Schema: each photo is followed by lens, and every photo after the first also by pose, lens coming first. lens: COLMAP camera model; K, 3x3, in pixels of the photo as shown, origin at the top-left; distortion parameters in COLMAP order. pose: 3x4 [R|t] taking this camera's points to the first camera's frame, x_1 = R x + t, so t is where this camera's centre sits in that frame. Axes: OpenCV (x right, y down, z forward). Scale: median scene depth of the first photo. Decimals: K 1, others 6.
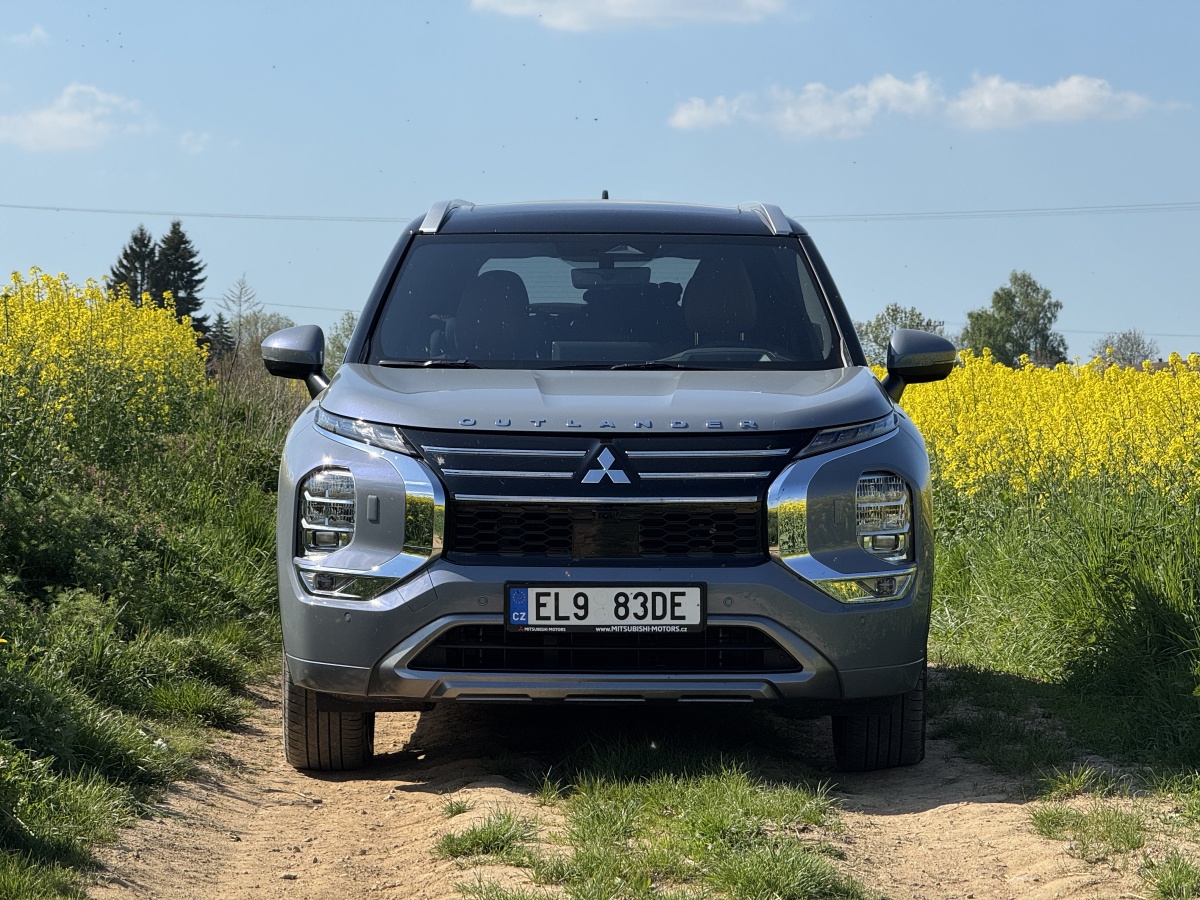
lens RADIAL K [[4204.7, 0, 600.0], [0, 4204.7, 430.6], [0, 0, 1]] dist [0.263099, 0.672739]
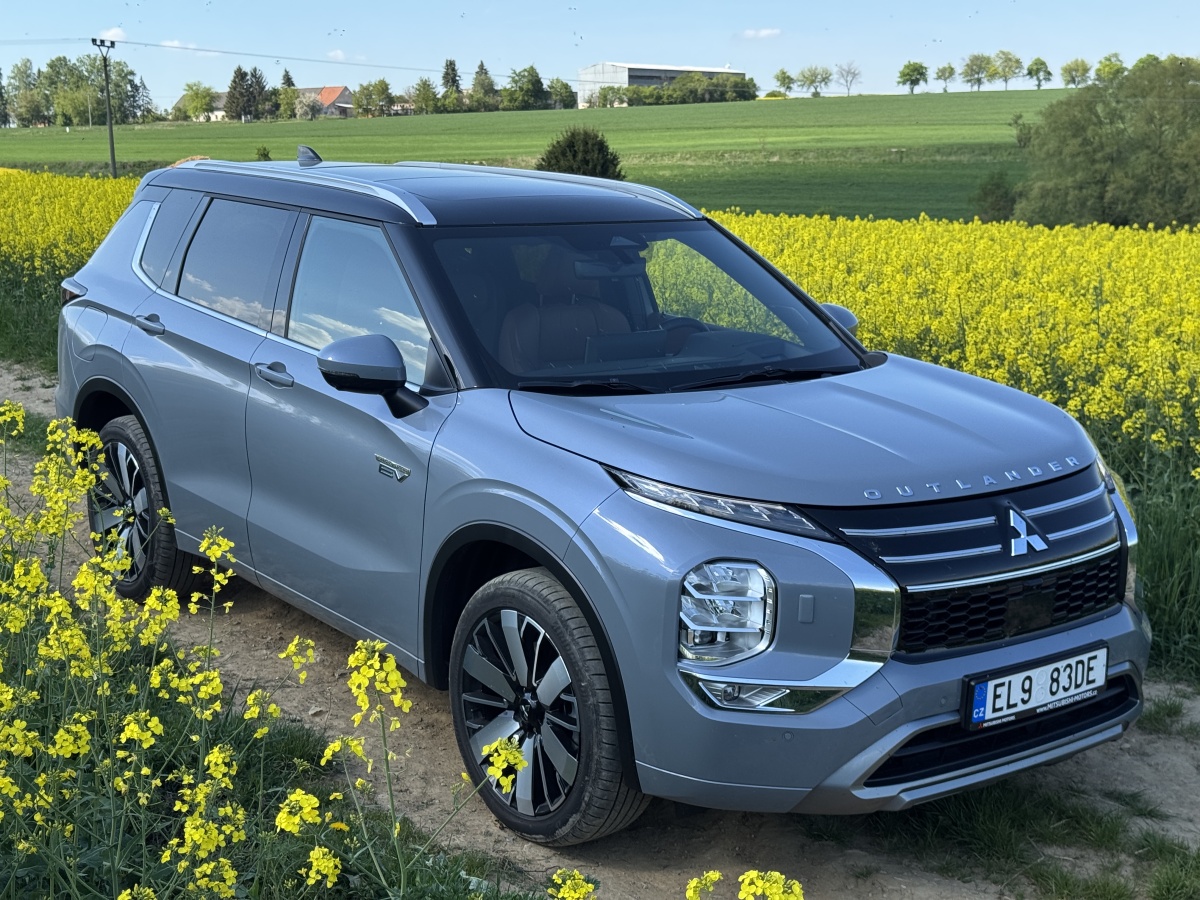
lens RADIAL K [[1665.7, 0, 600.0], [0, 1665.7, 450.0], [0, 0, 1]] dist [0.185018, -0.371049]
pose [[0.793891, -0.109386, 0.598141, -0.293875], [0.002105, 0.984175, 0.177188, -0.075785], [-0.608057, -0.139409, 0.781557, 0.770929]]
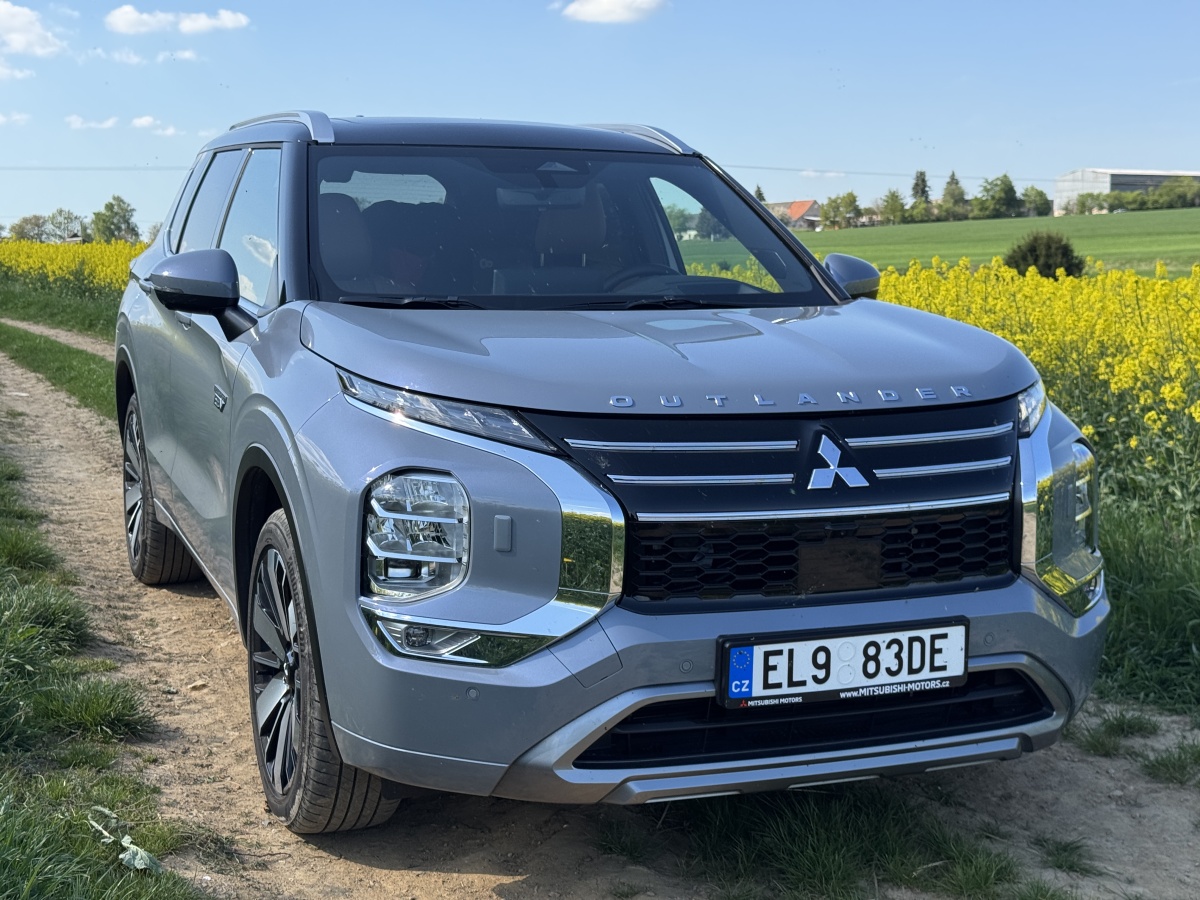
lens RADIAL K [[1665.0, 0, 597.2], [0, 1665.0, 459.7], [0, 0, 1]] dist [0.180314, -0.320078]
pose [[0.929756, -0.047362, 0.365118, -0.140377], [0.004522, 0.993086, 0.117305, -0.025757], [-0.368149, -0.107414, 0.923541, 0.753663]]
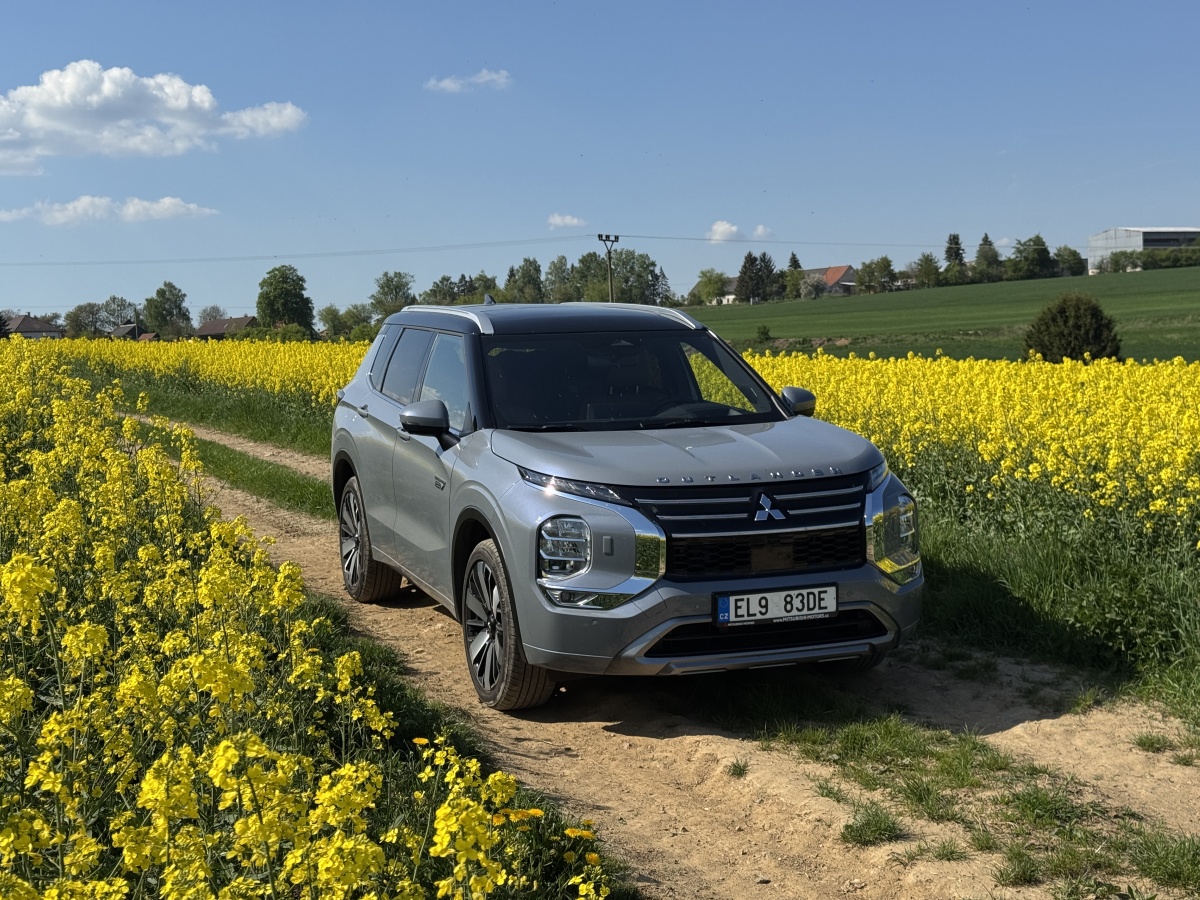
lens RADIAL K [[1655.0, 0, 600.0], [0, 1655.0, 450.0], [0, 0, 1]] dist [0.160979, -0.132109]
pose [[0.937154, -0.054566, 0.344622, -0.251636], [0.032133, 0.996996, 0.070479, -0.054198], [-0.347432, -0.054976, 0.936092, 0.482258]]
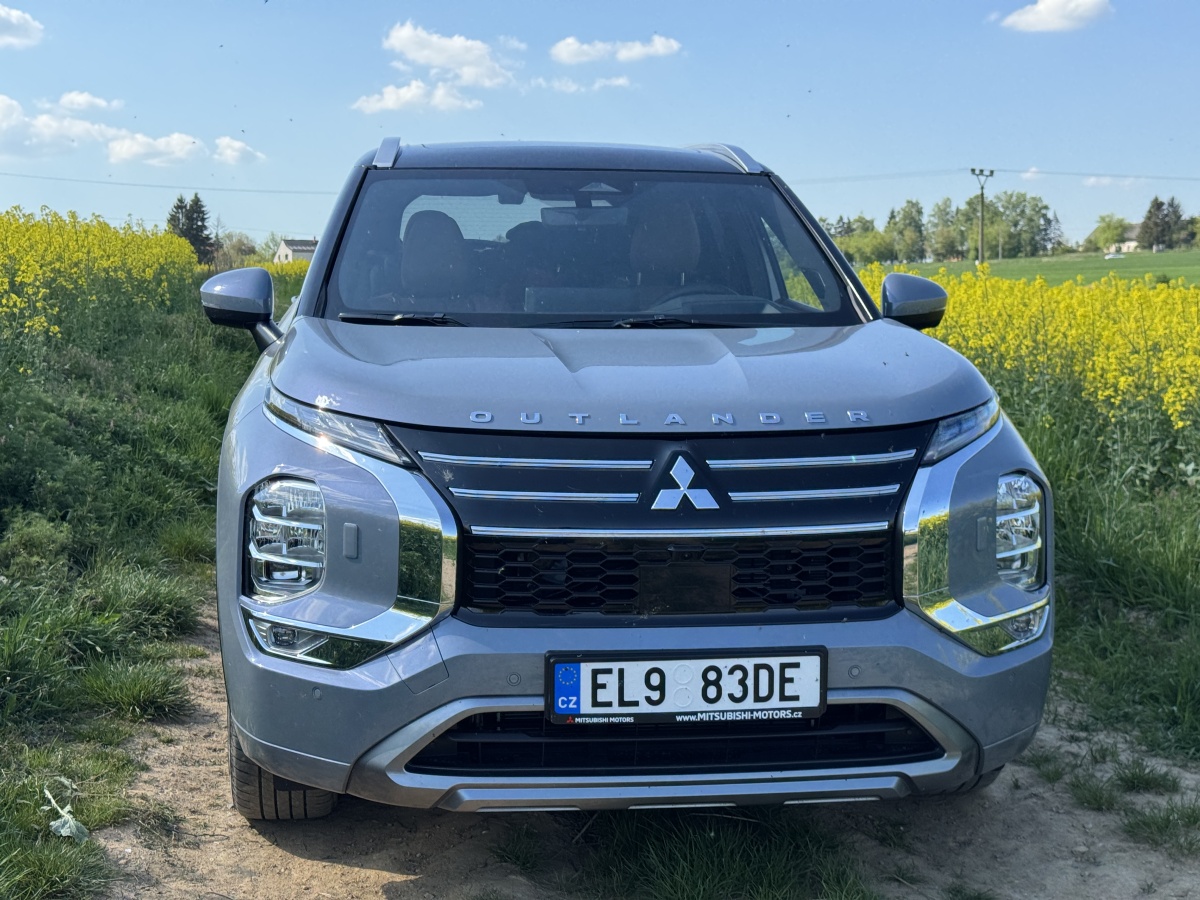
lens RADIAL K [[1665.0, 0, 597.2], [0, 1665.0, 459.7], [0, 0, 1]] dist [0.180314, -0.320078]
pose [[0.991643, -0.013279, 0.128328, -0.049415], [-0.000443, 0.994332, 0.106315, -0.025764], [-0.129012, -0.105483, 0.986017, 0.725623]]
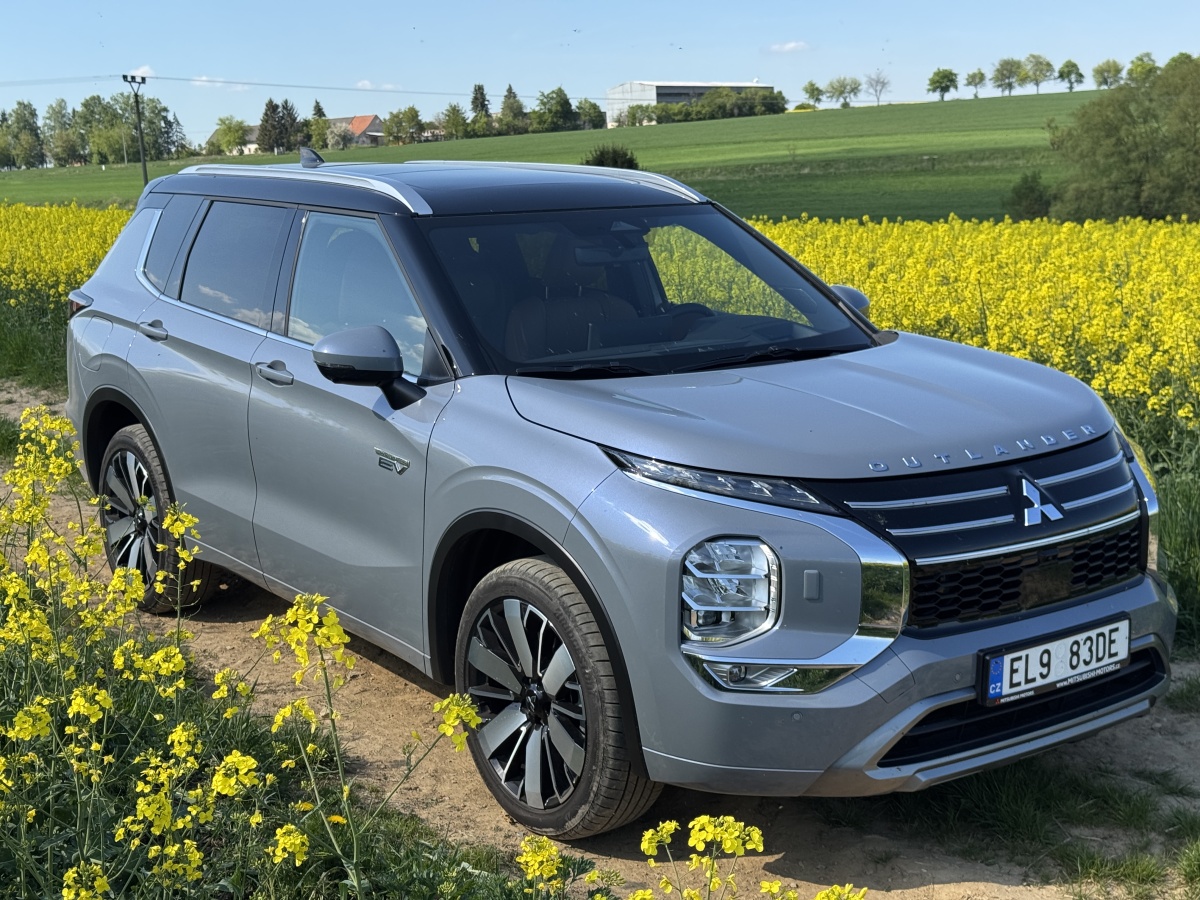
lens RADIAL K [[1665.0, 0, 597.2], [0, 1665.0, 459.7], [0, 0, 1]] dist [0.180314, -0.320078]
pose [[0.805122, -0.130980, 0.578466, -0.281872], [0.037165, 0.984536, 0.171196, -0.065706], [-0.591944, -0.116335, 0.797539, 0.771799]]
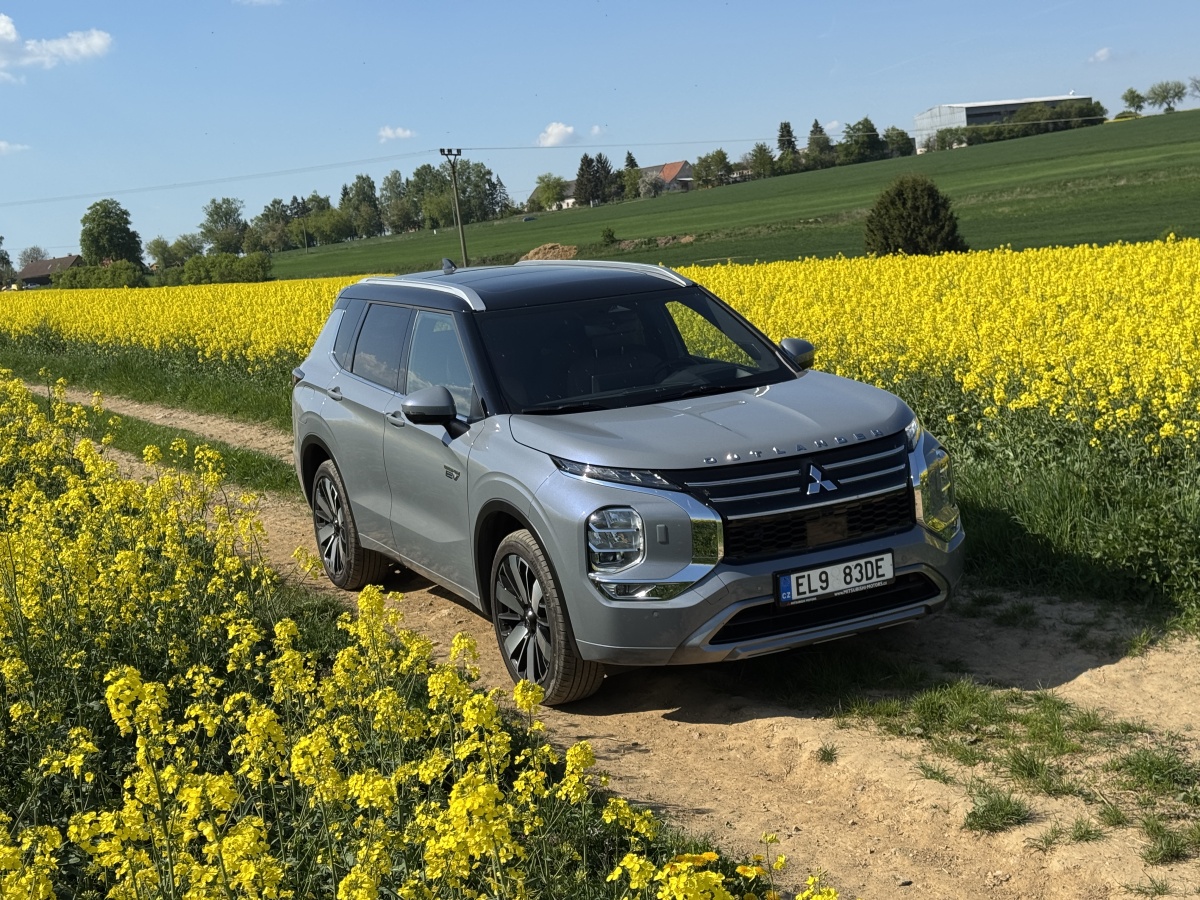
lens RADIAL K [[1654.5, 0, 607.6], [0, 1654.5, 455.0], [0, 0, 1]] dist [0.181405, -0.318599]
pose [[0.893093, -0.153553, 0.422856, -0.299405], [0.105744, 0.985263, 0.134446, -0.082906], [-0.437269, -0.075359, 0.896168, 0.529559]]
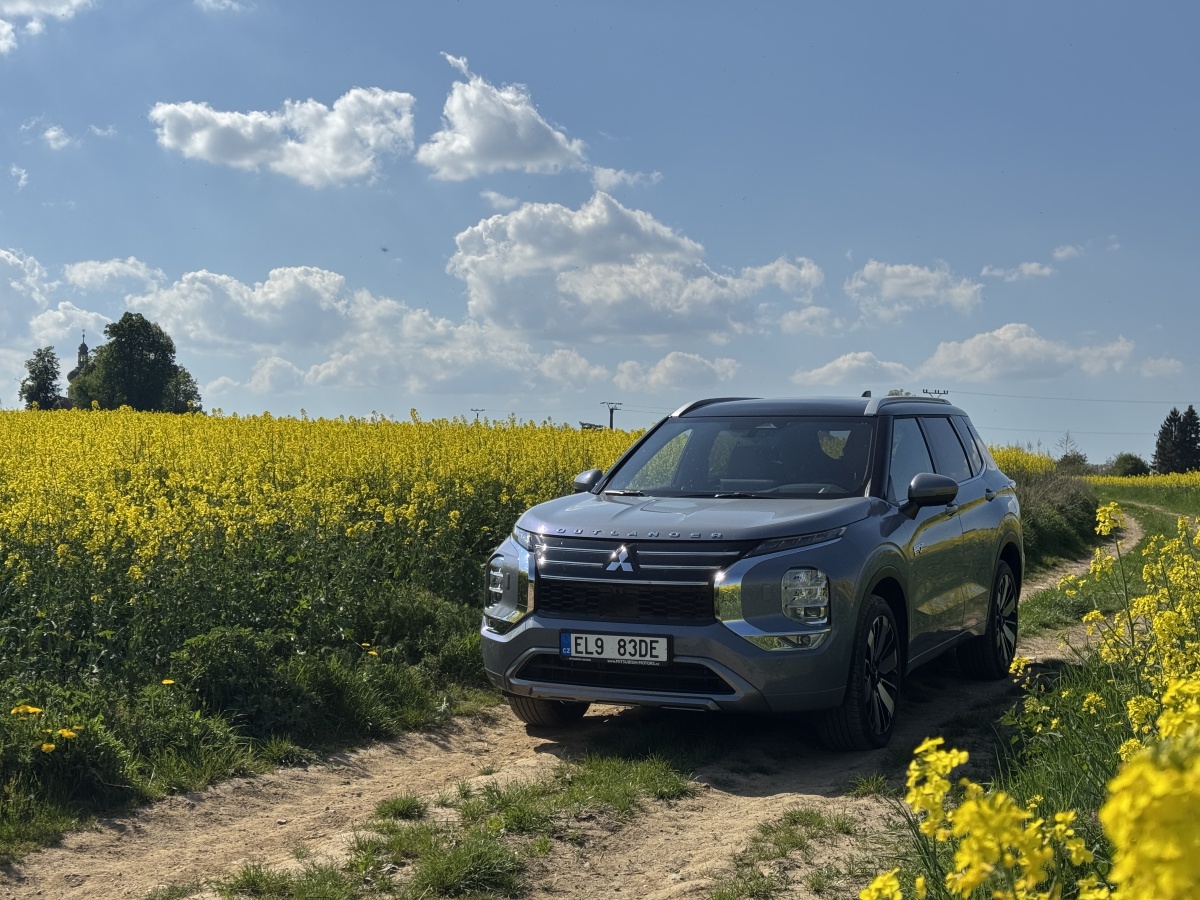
lens RADIAL K [[1665.0, 0, 597.2], [0, 1665.0, 459.7], [0, 0, 1]] dist [0.180314, -0.320078]
pose [[0.902788, 0.000773, -0.430086, 0.272258], [-0.008860, 0.999820, -0.016800, -0.019726], [0.429995, 0.018977, 0.902632, 0.411241]]
